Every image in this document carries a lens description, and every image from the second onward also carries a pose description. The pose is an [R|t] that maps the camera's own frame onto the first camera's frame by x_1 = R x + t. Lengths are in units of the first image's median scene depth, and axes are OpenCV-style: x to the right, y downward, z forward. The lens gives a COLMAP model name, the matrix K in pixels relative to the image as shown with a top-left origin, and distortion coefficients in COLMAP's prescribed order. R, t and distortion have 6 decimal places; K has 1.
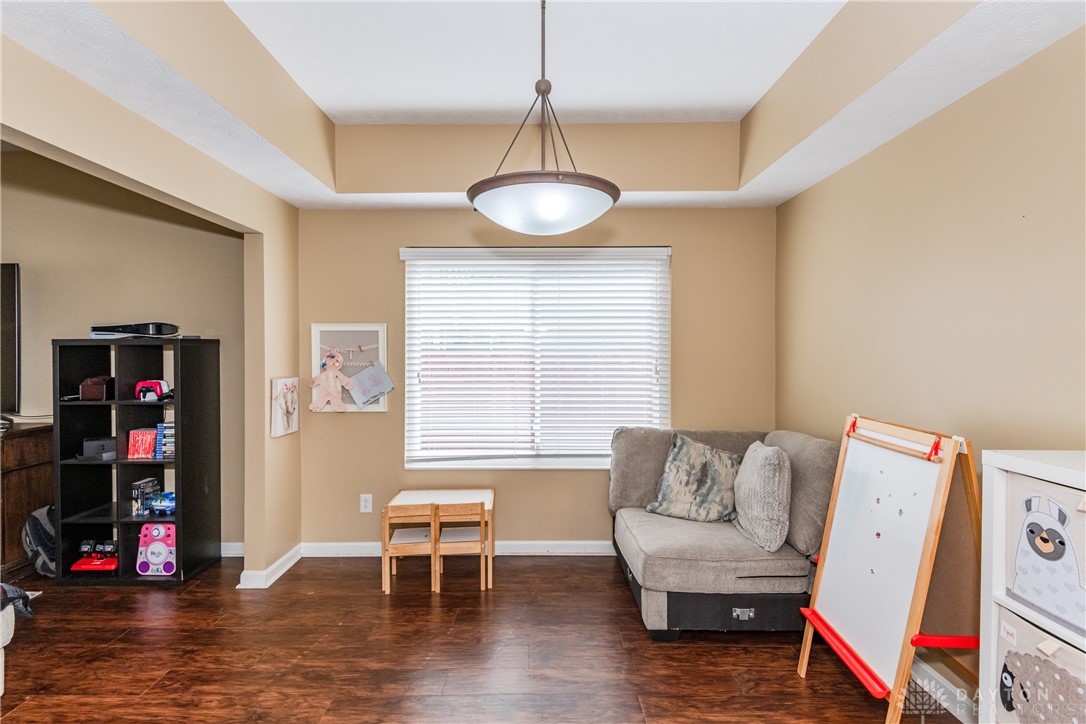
lens RADIAL K [[534.4, 0, 543.8], [0, 534.4, 350.6], [0, 0, 1]] dist [0.016534, -0.011315]
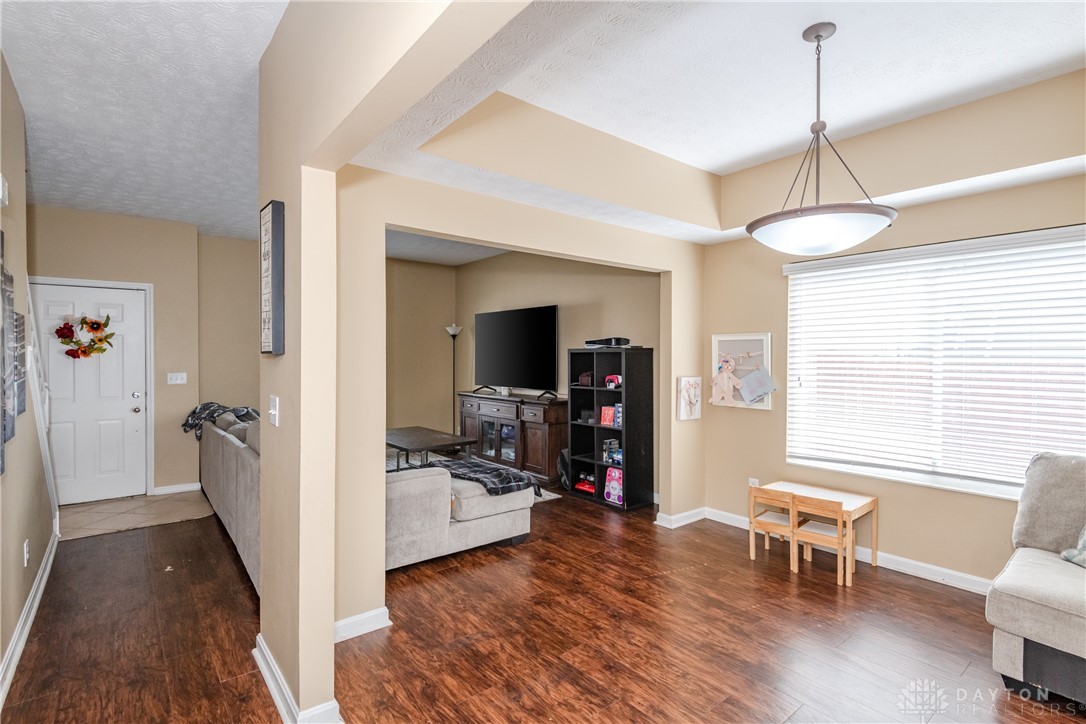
lens RADIAL K [[534.4, 0, 542.9], [0, 534.4, 359.0], [0, 0, 1]] dist [0.016534, -0.011315]
pose [[0.626451, 0.008439, -0.779415, 0.335804], [-0.002738, 0.999959, 0.008627, -0.003835], [0.779456, -0.003270, 0.626448, -0.113001]]
